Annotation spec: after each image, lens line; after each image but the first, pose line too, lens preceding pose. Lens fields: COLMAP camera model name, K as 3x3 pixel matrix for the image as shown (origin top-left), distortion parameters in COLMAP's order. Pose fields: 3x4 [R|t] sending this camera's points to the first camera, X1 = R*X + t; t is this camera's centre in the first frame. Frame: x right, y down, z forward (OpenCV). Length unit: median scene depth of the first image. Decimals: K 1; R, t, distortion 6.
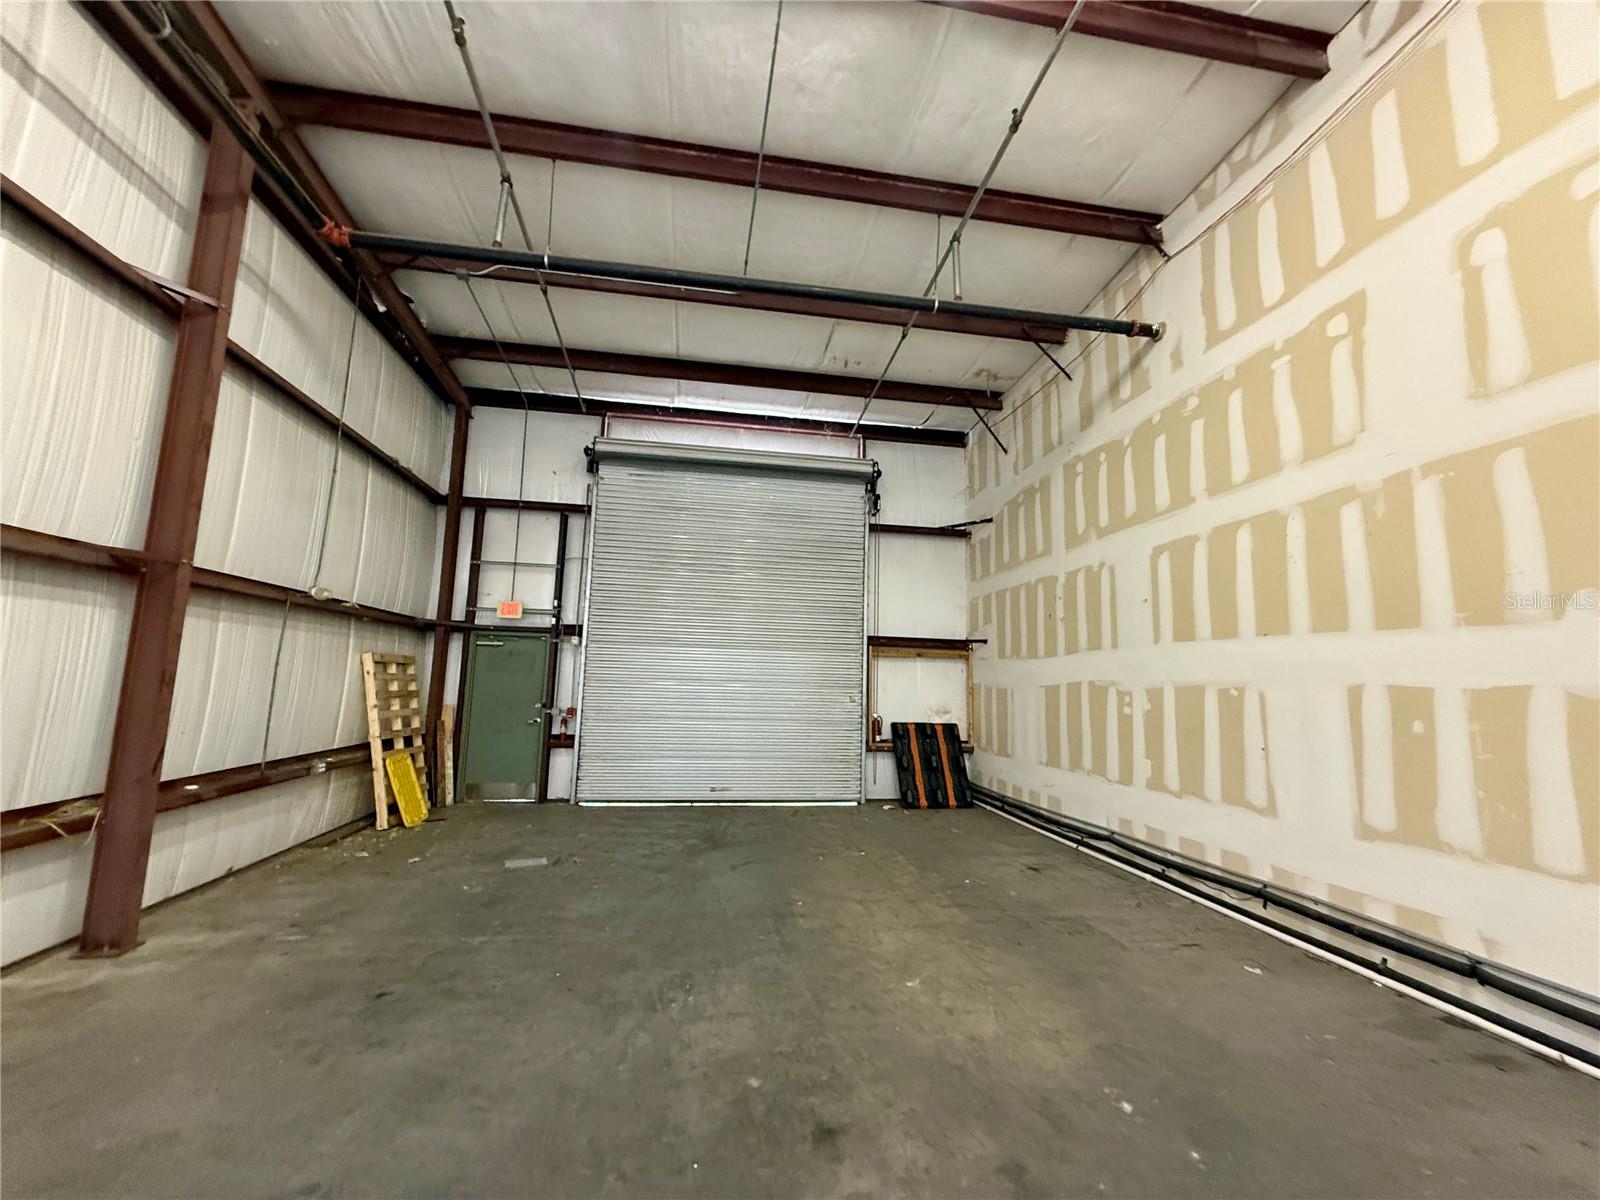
lens RADIAL K [[655.5, 0, 789.0], [0, 655.5, 596.0], [0, 0, 1]] dist [0.002573, -0.000024]
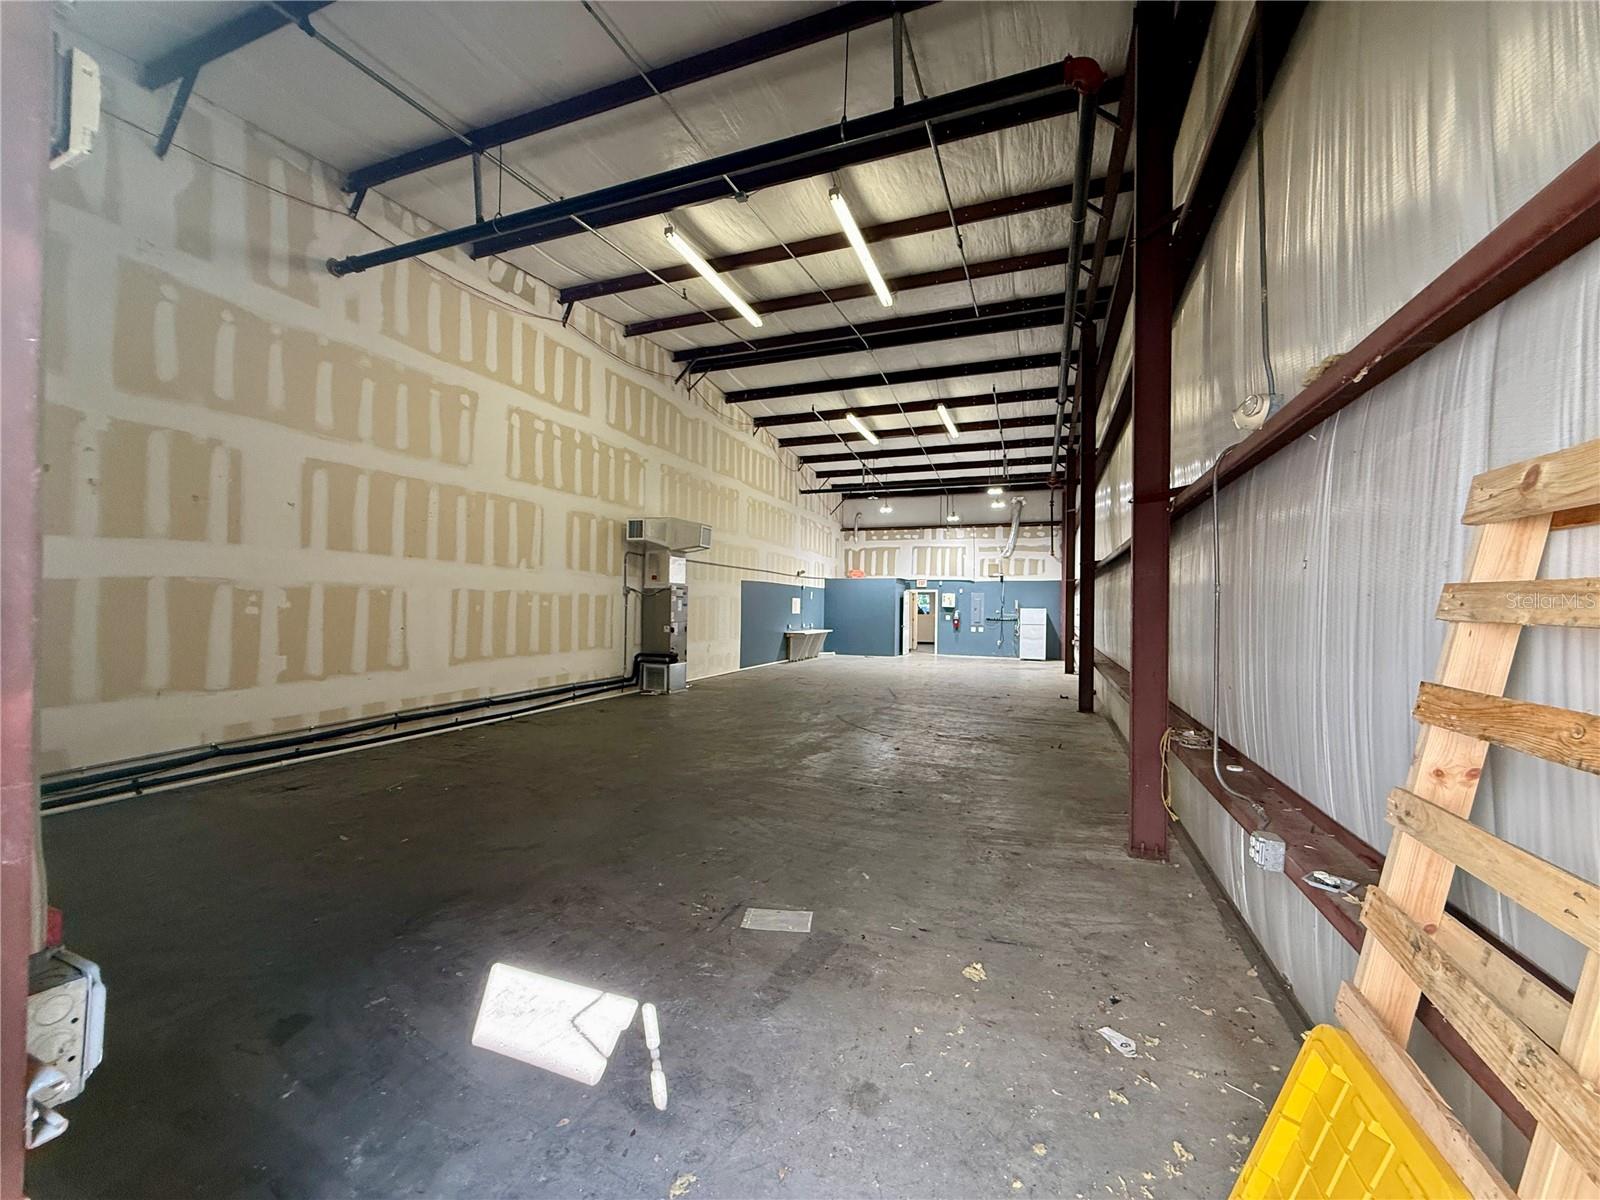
lens RADIAL K [[637.8, 0, 798.6], [0, 637.8, 593.2], [0, 0, 1]] dist [-0.003374, -0.000684]
pose [[-0.875321, -0.036420, 0.482169, -0.745563], [-0.106531, 0.987183, -0.118830, 0.206903], [-0.471662, -0.155380, -0.867982, 1.695597]]
